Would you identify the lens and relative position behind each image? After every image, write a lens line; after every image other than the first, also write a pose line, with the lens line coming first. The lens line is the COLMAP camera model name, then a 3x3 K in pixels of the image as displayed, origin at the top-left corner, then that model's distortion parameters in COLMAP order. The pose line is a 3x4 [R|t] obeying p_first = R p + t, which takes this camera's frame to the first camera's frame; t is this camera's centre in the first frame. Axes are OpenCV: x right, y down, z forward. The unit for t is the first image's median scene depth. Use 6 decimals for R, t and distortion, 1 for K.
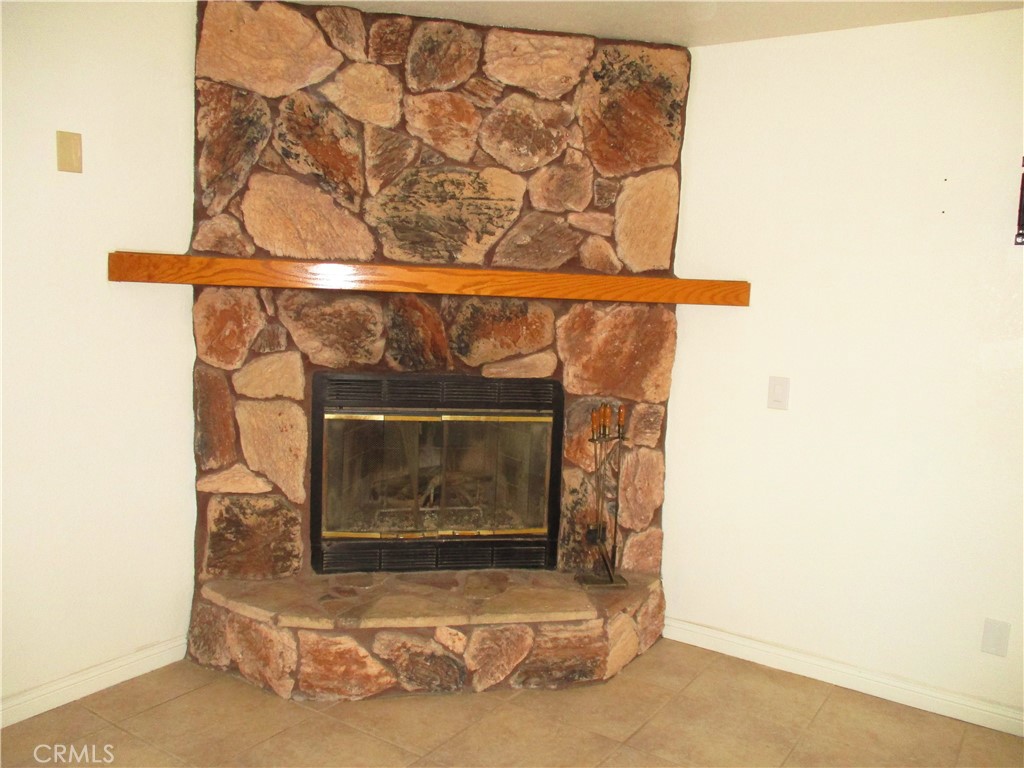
lens RADIAL K [[861.5, 0, 509.2], [0, 861.5, 382.3], [0, 0, 1]] dist [-0.032934, 0.028201]
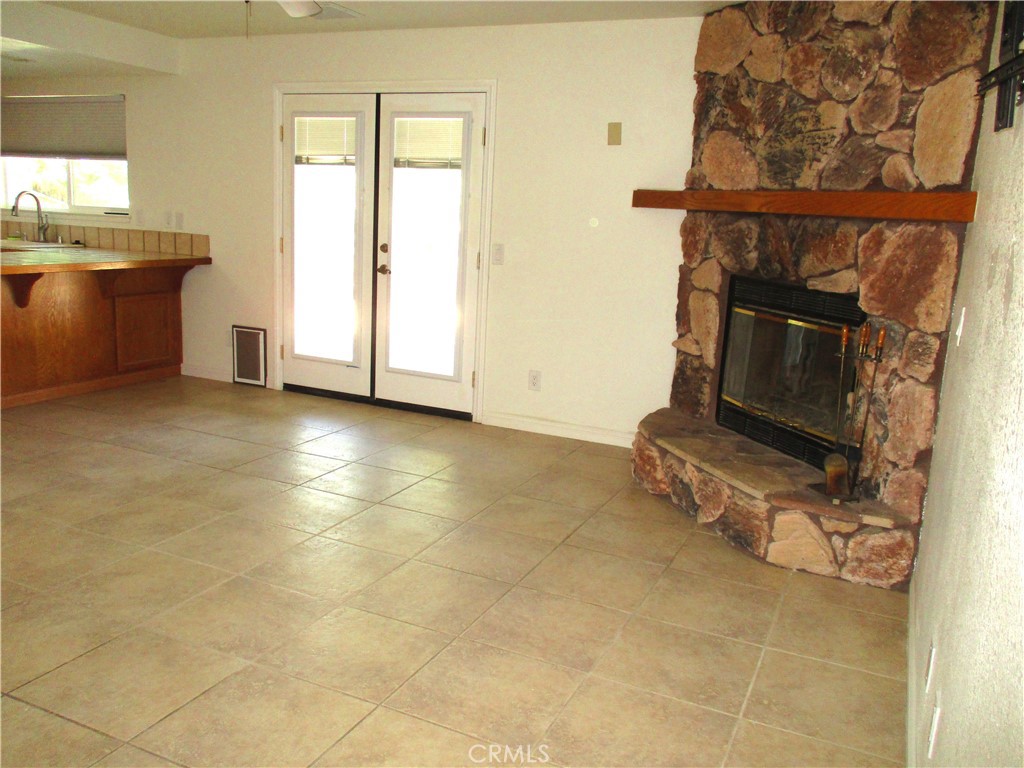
lens RADIAL K [[858.2, 0, 516.6], [0, 858.2, 385.8], [0, 0, 1]] dist [-0.031873, 0.028407]
pose [[0.157053, 0.168219, -0.973158, 1.056653], [-0.156501, 0.977175, 0.143656, 0.018361], [0.975111, 0.129739, 0.179795, 0.444841]]
